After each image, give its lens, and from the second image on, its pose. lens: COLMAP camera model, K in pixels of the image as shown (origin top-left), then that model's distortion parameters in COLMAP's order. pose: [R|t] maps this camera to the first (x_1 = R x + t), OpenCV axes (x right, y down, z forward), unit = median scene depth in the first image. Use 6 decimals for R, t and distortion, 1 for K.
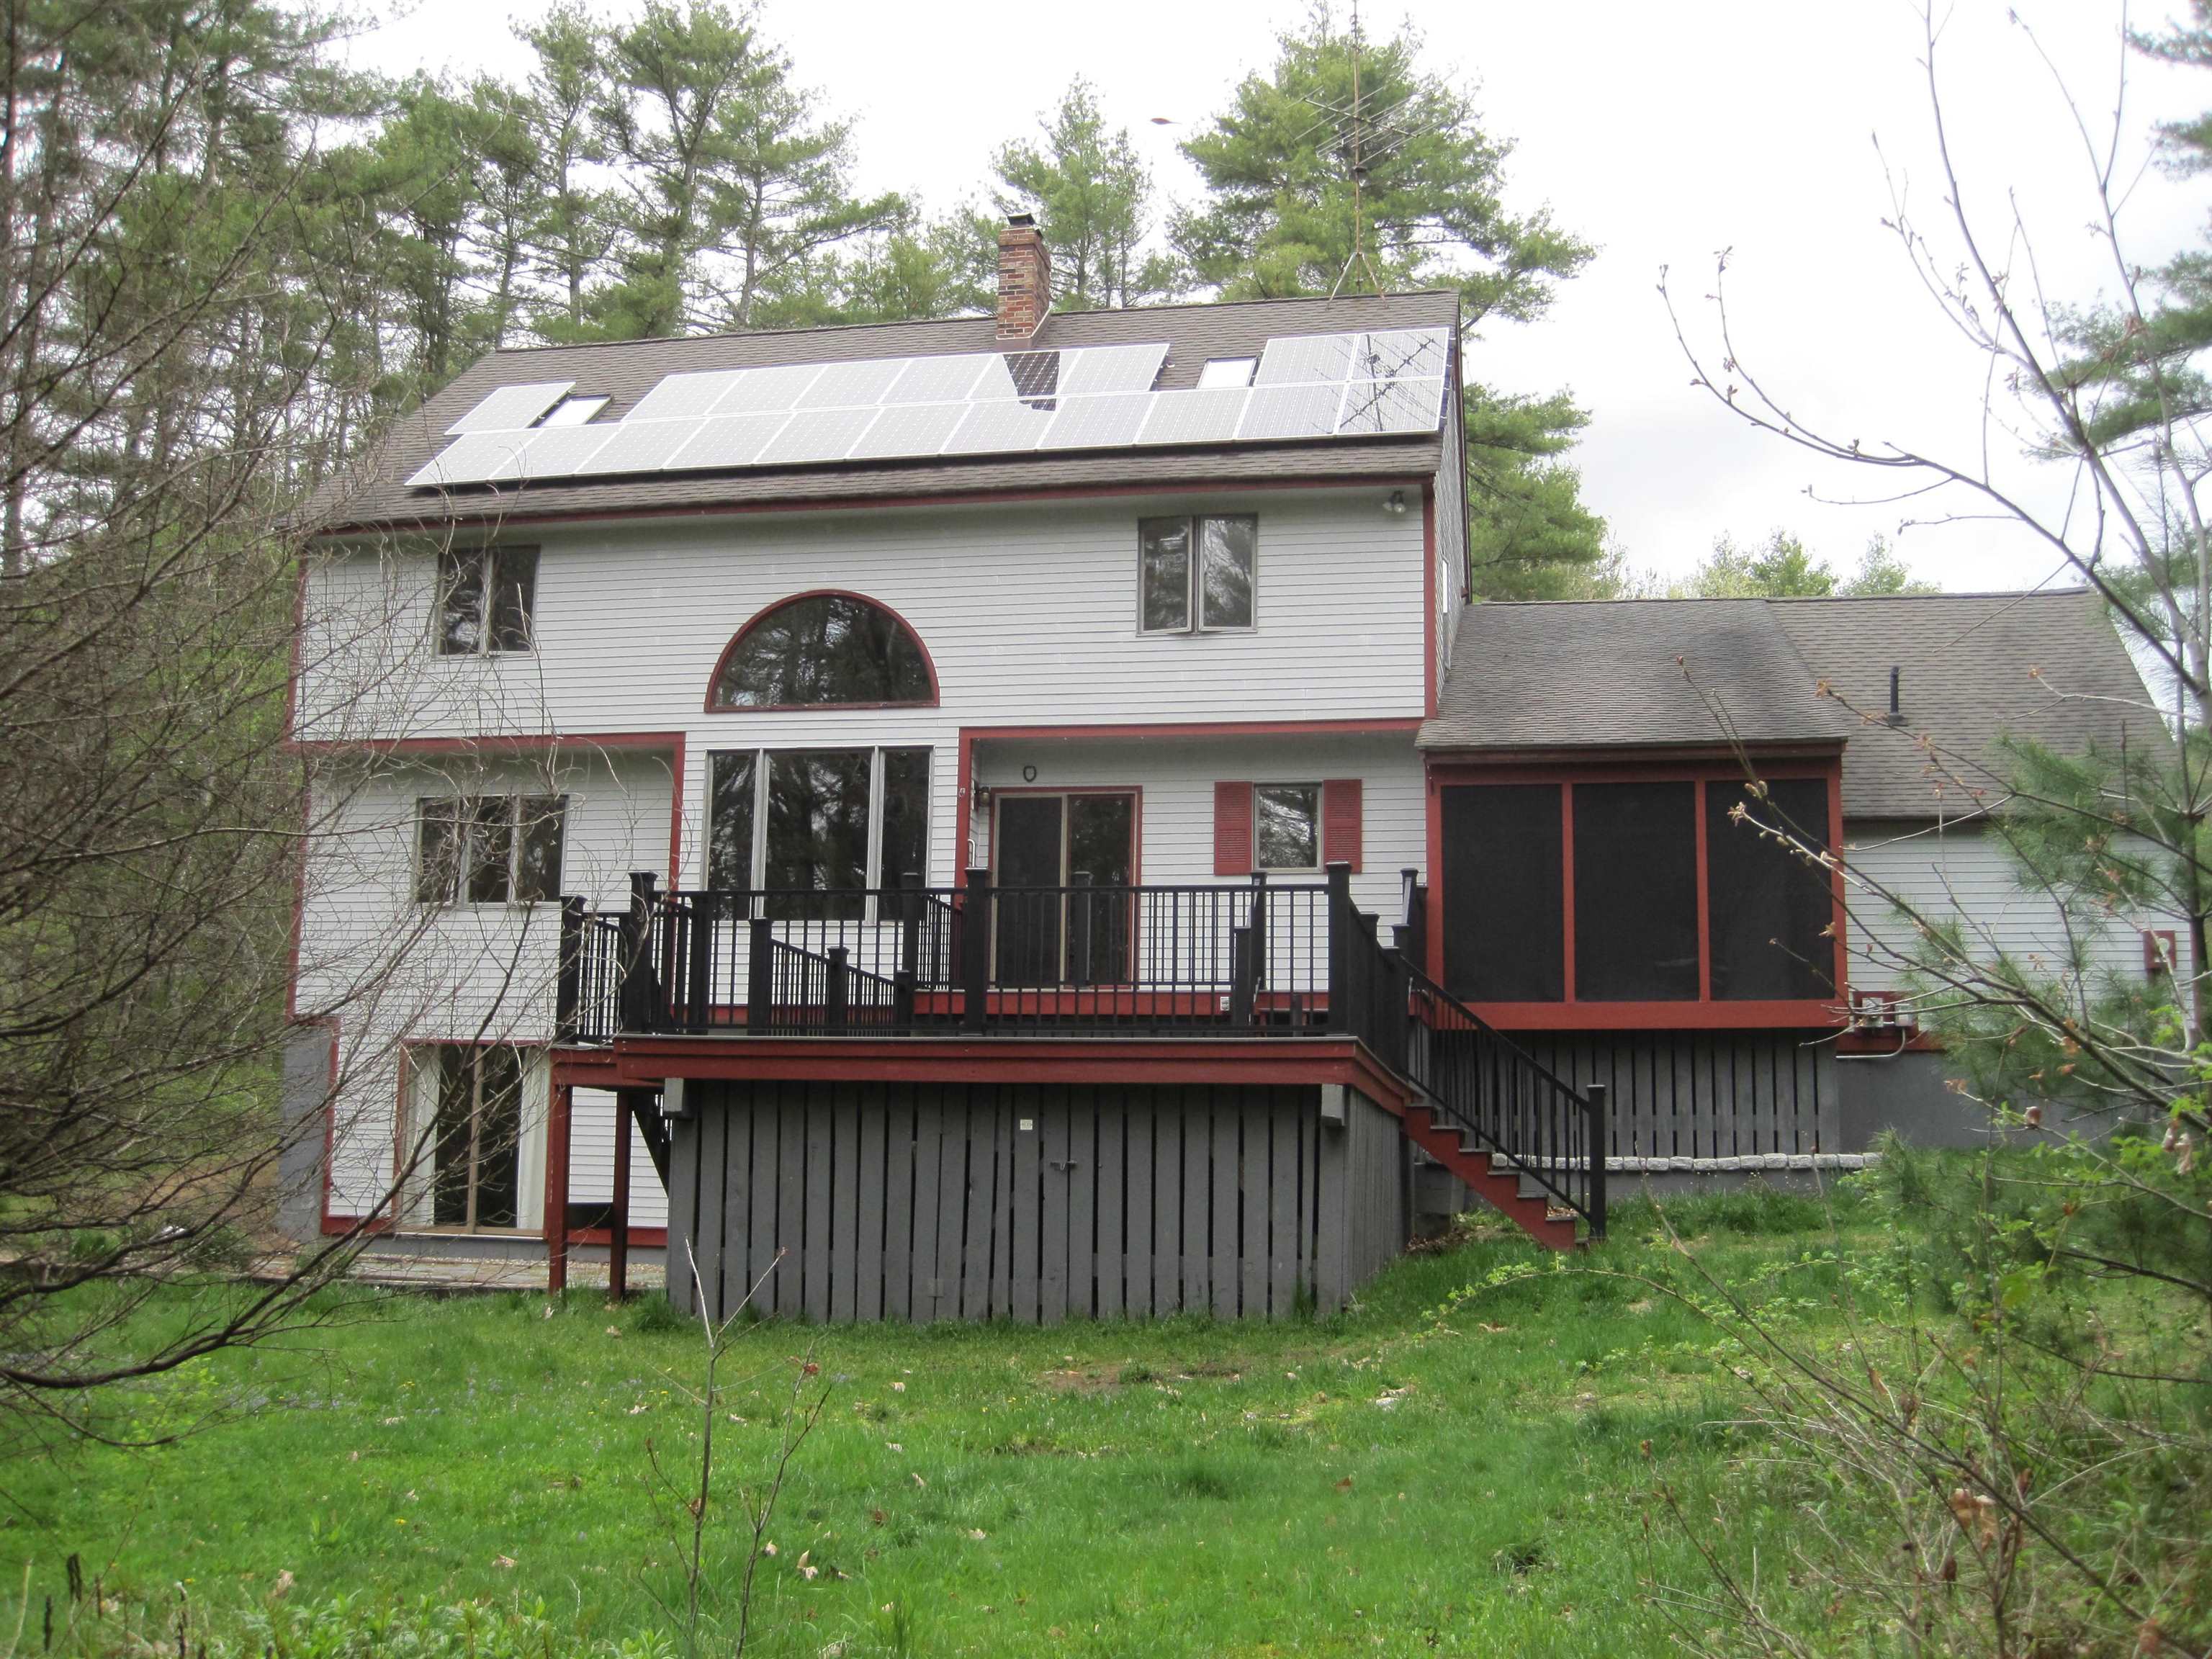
lens RADIAL K [[2186.8, 0, 1107.8], [0, 2186.8, 907.5], [0, 0, 1]] dist [0.044001, -0.000808]
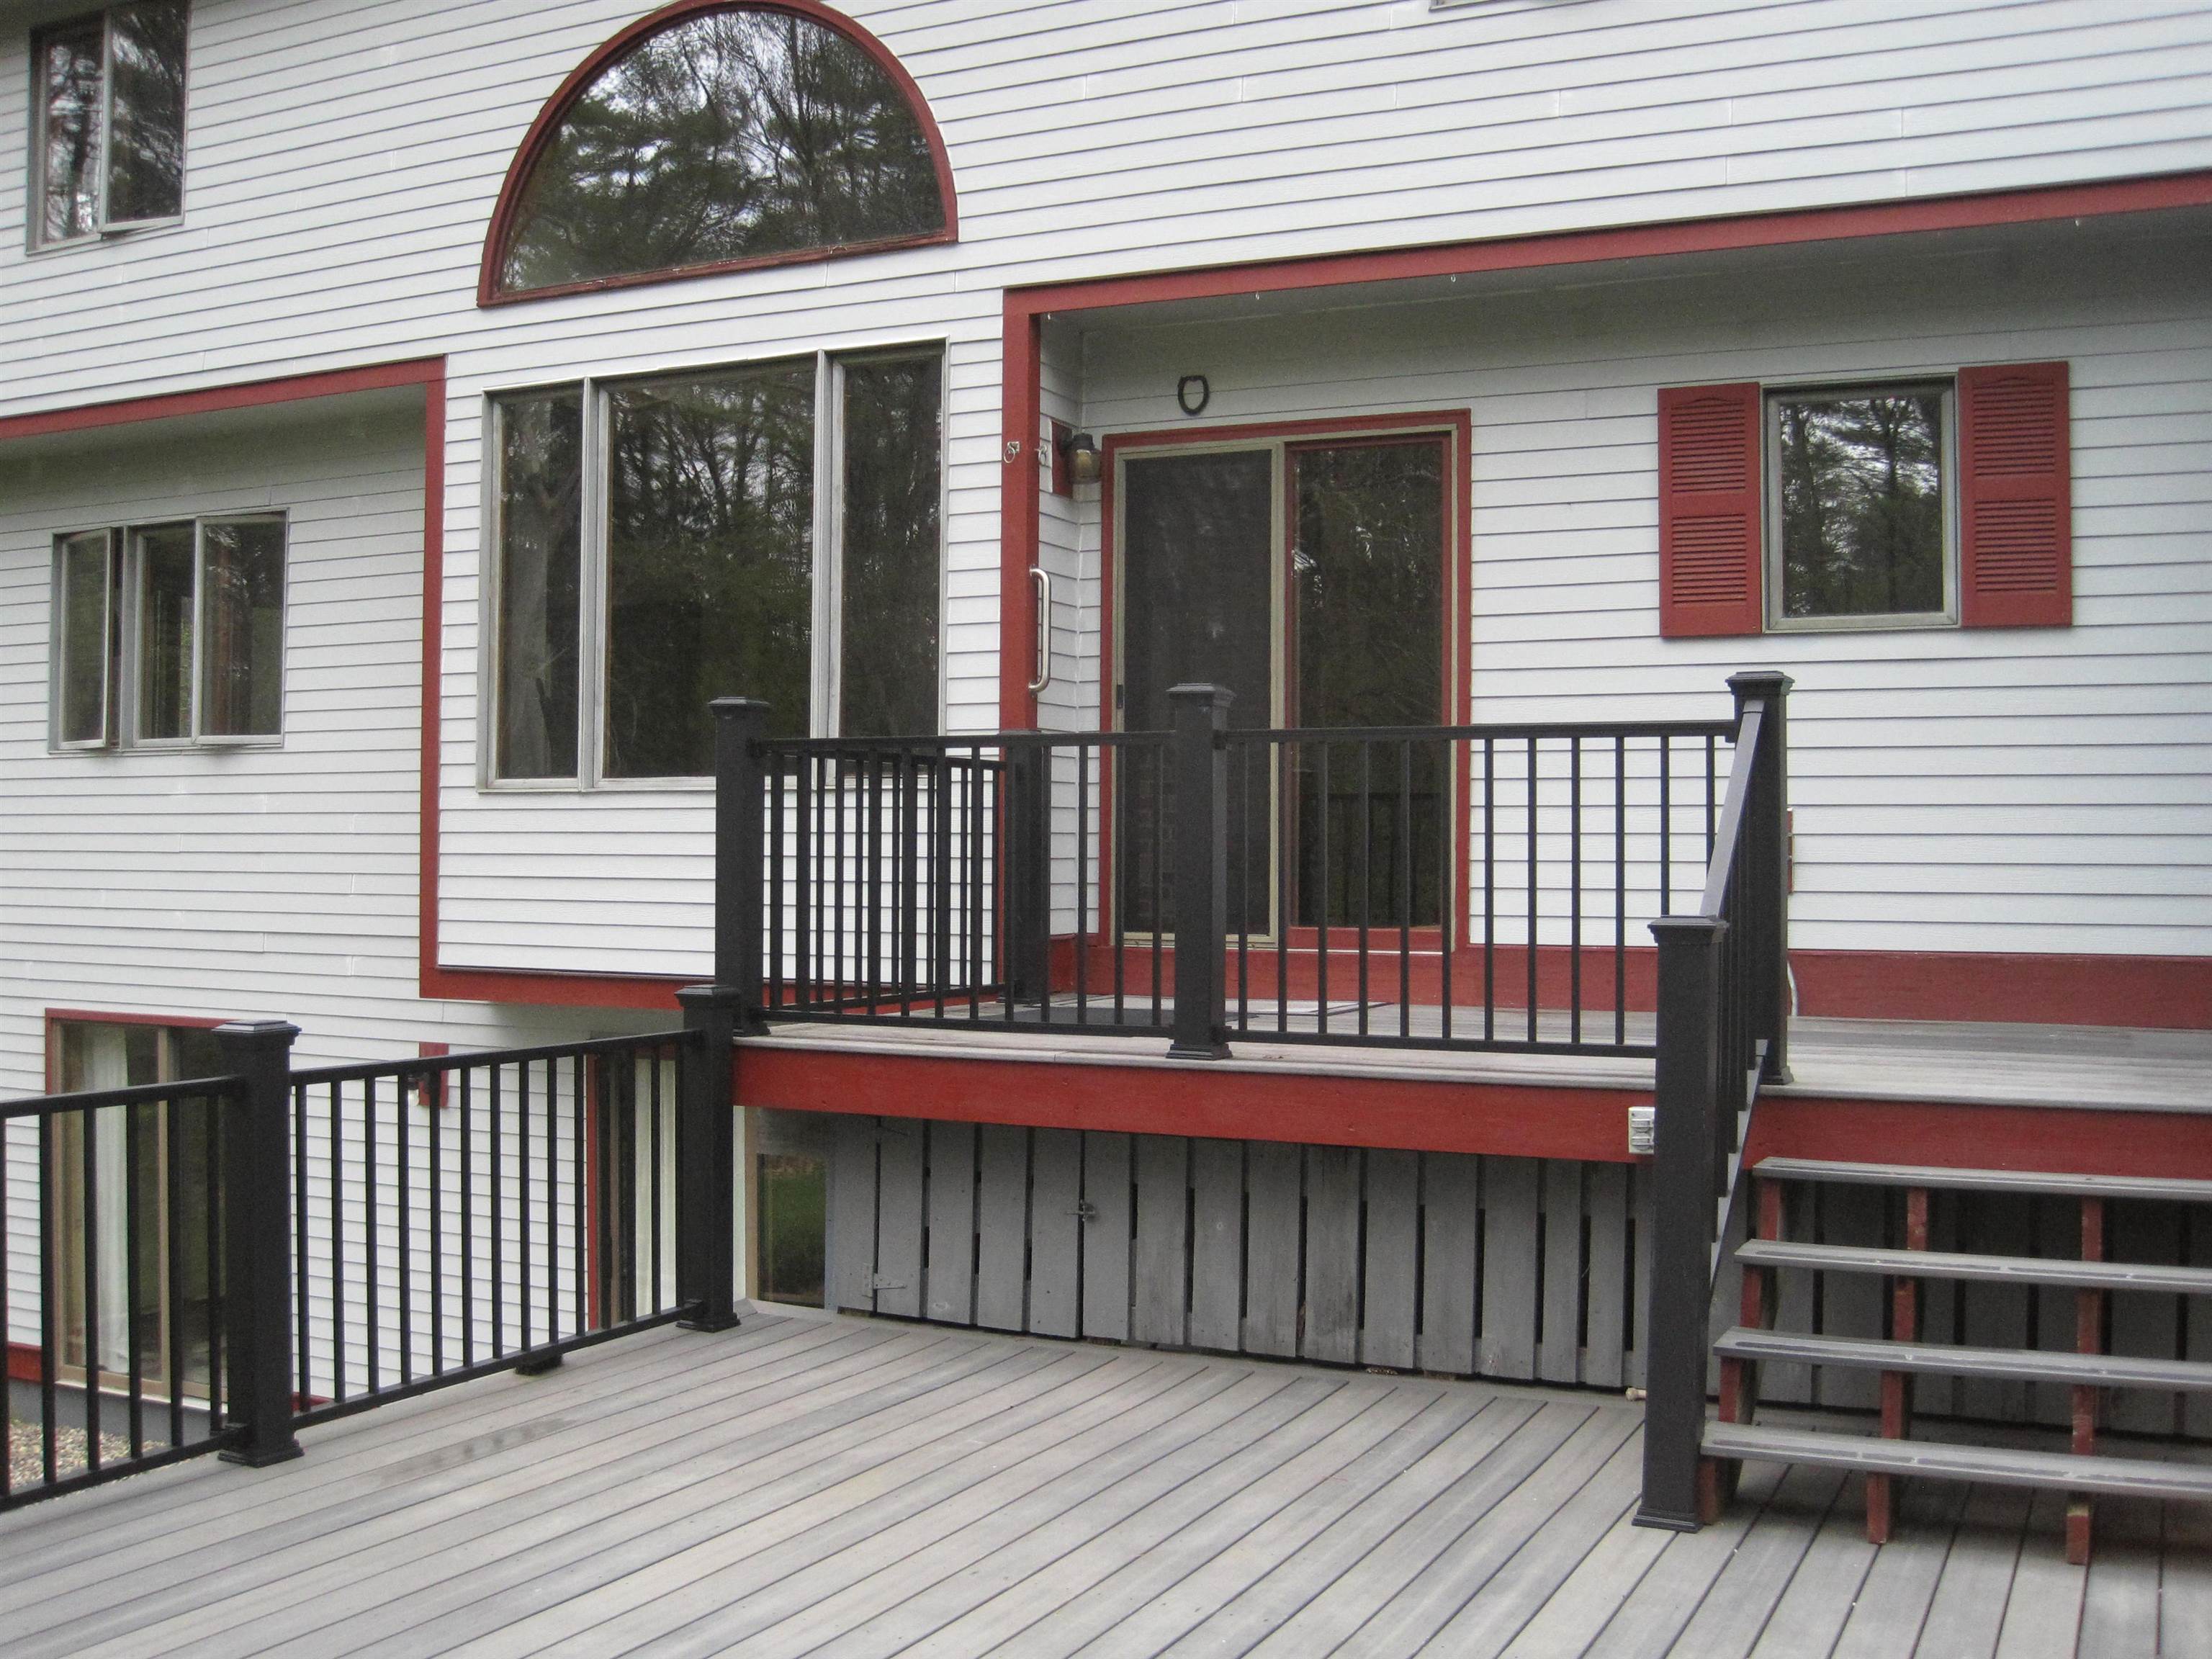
lens RADIAL K [[2288.9, 0, 1106.0], [0, 2288.9, 829.5], [0, 0, 1]] dist [-0.137875, 0.013383]
pose [[0.969014, -0.015409, -0.246524, 0.050993], [0.042315, 0.993654, 0.104218, -0.026738], [0.243354, -0.111420, 0.963517, 0.595596]]
